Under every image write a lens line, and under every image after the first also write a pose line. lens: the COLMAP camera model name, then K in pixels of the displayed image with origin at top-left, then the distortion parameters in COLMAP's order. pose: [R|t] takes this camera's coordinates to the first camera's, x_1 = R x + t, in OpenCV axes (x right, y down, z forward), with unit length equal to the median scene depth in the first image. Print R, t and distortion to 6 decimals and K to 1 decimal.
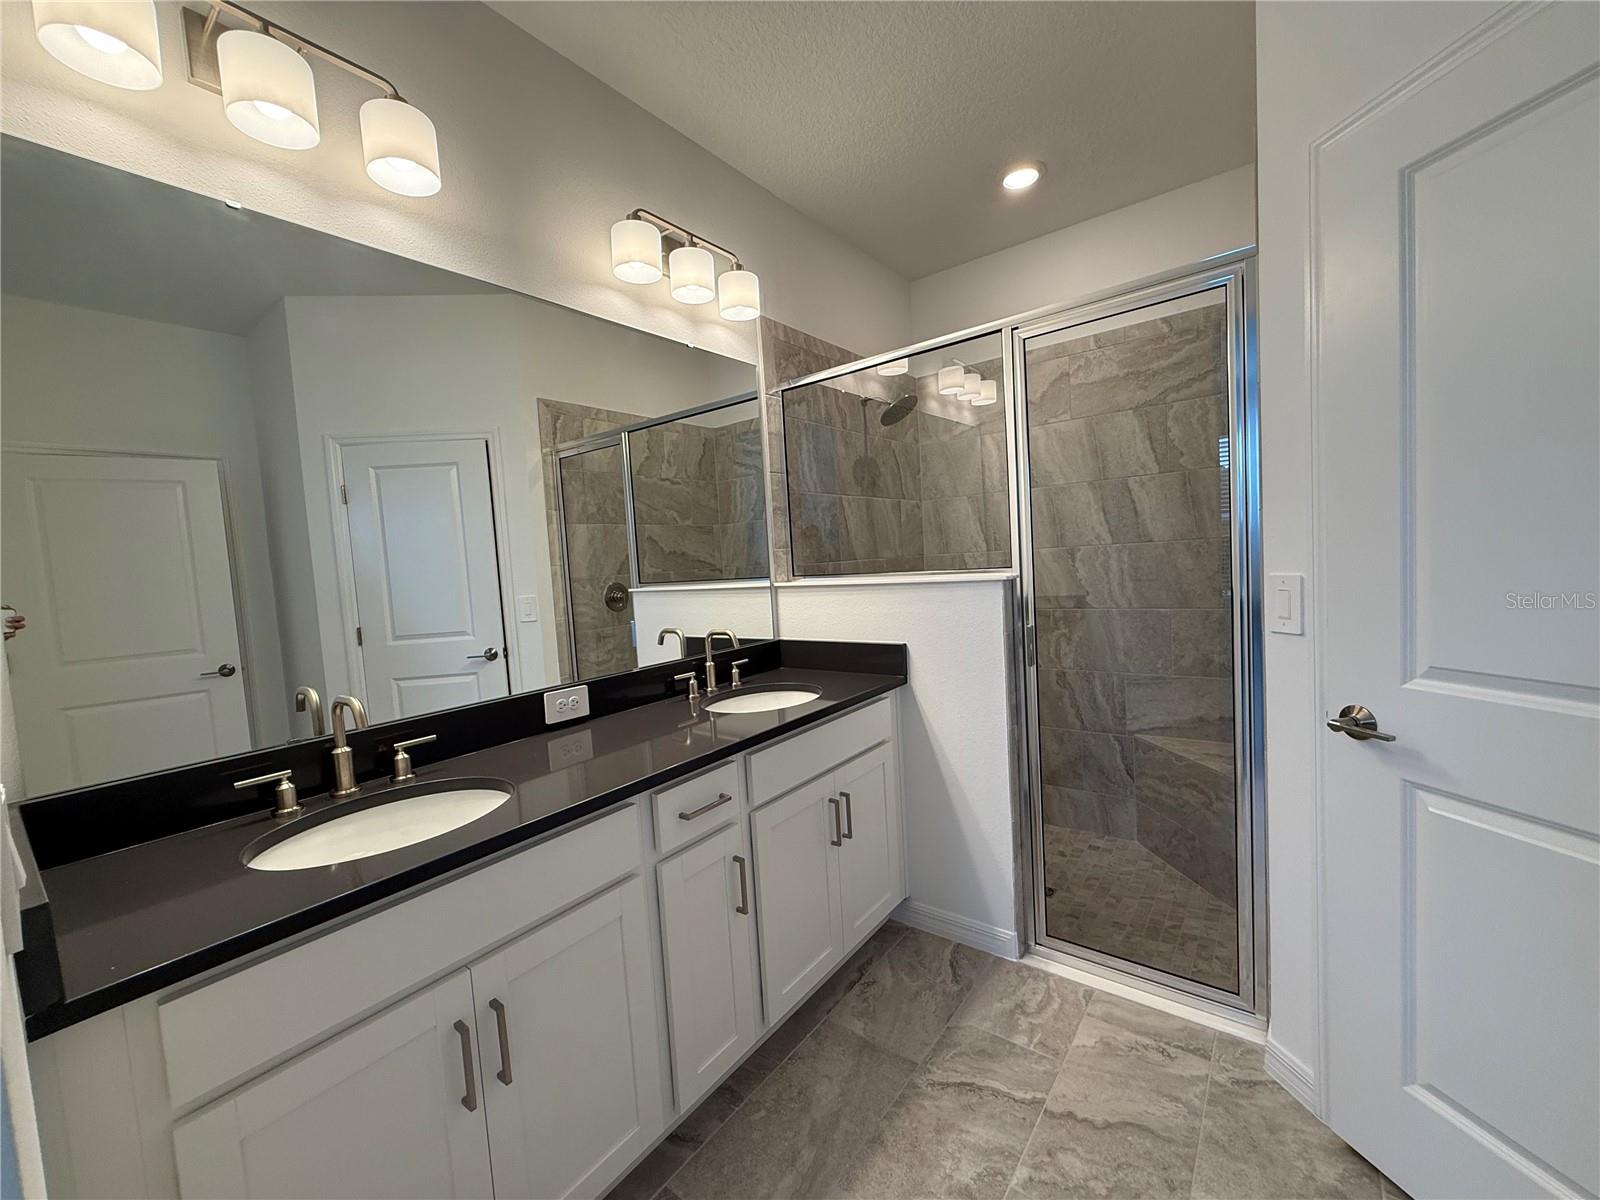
lens RADIAL K [[636.2, 0, 794.9], [0, 636.2, 600.7], [0, 0, 1]] dist [0.001507, 0.000154]
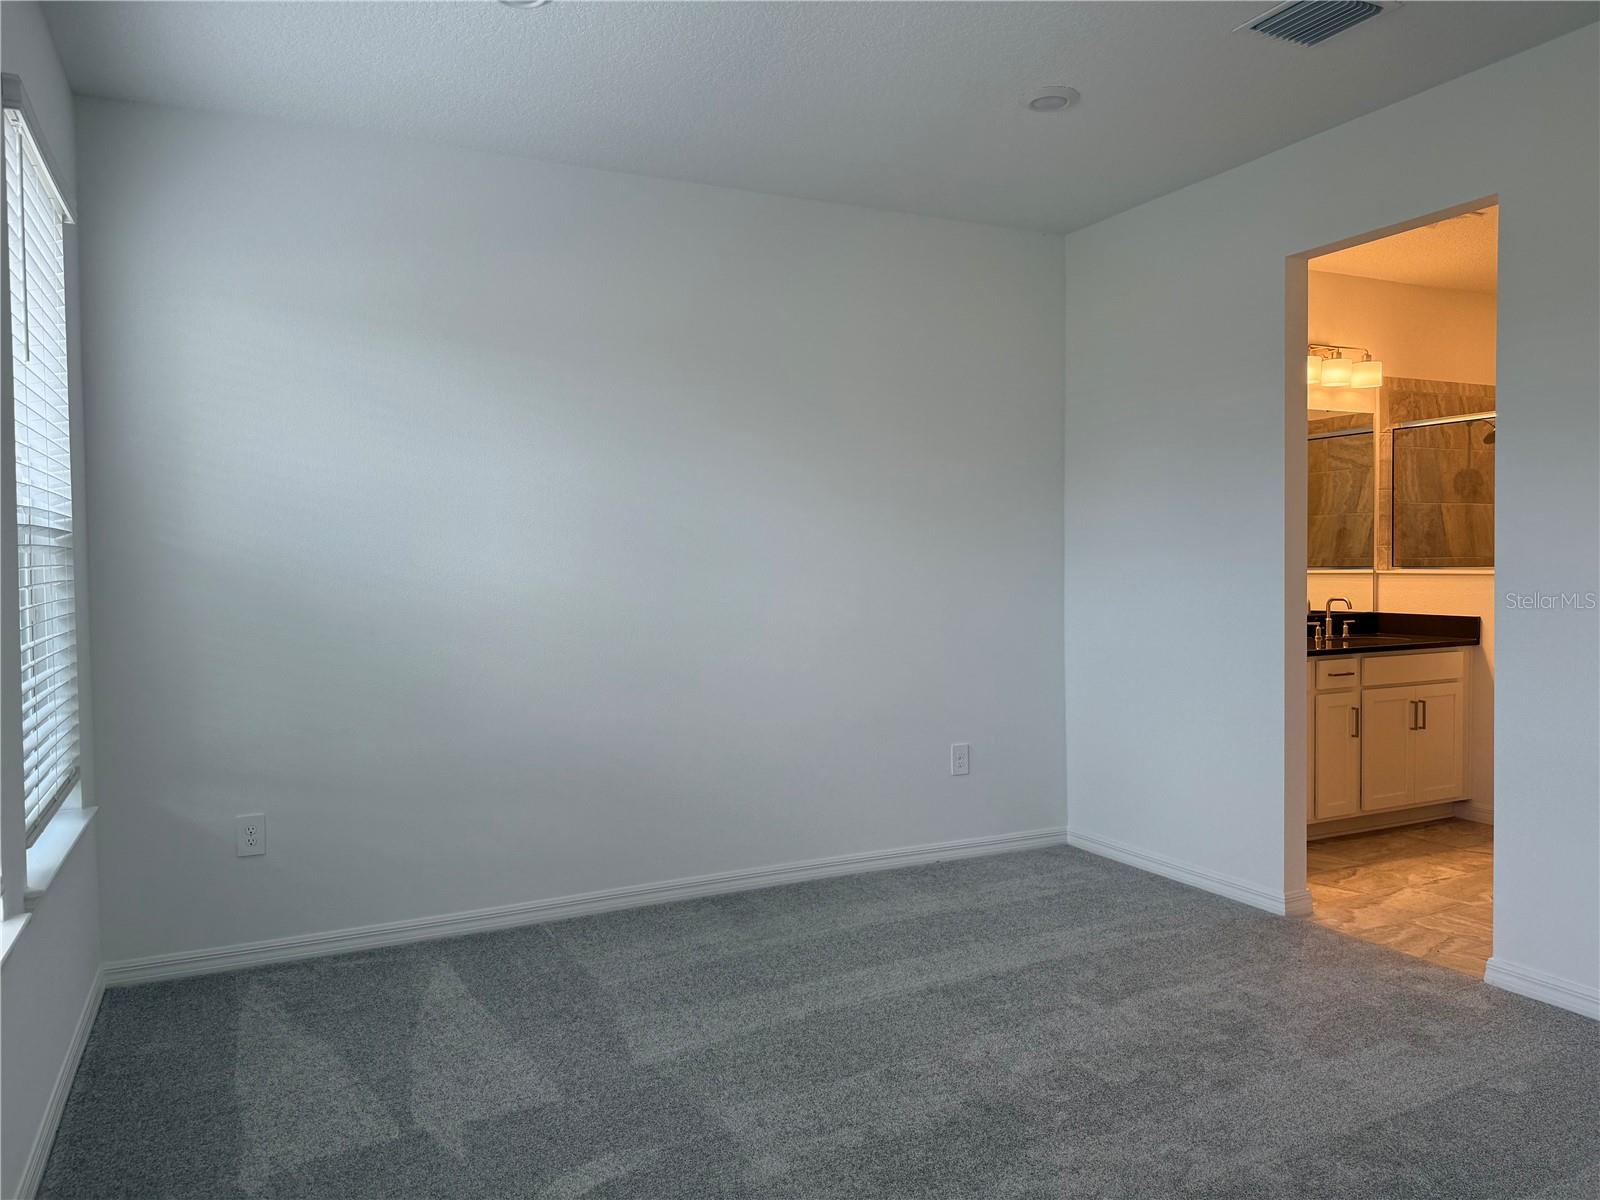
lens RADIAL K [[1142.3, 0, 797.2], [0, 1142.3, 591.2], [0, 0, 1]] dist [0.010556, 0.002287]
pose [[0.893478, 0.064324, -0.444477, -0.047187], [-0.073569, 0.997284, -0.003562, 0.115519], [0.443041, 0.035883, 0.895783, -1.728832]]
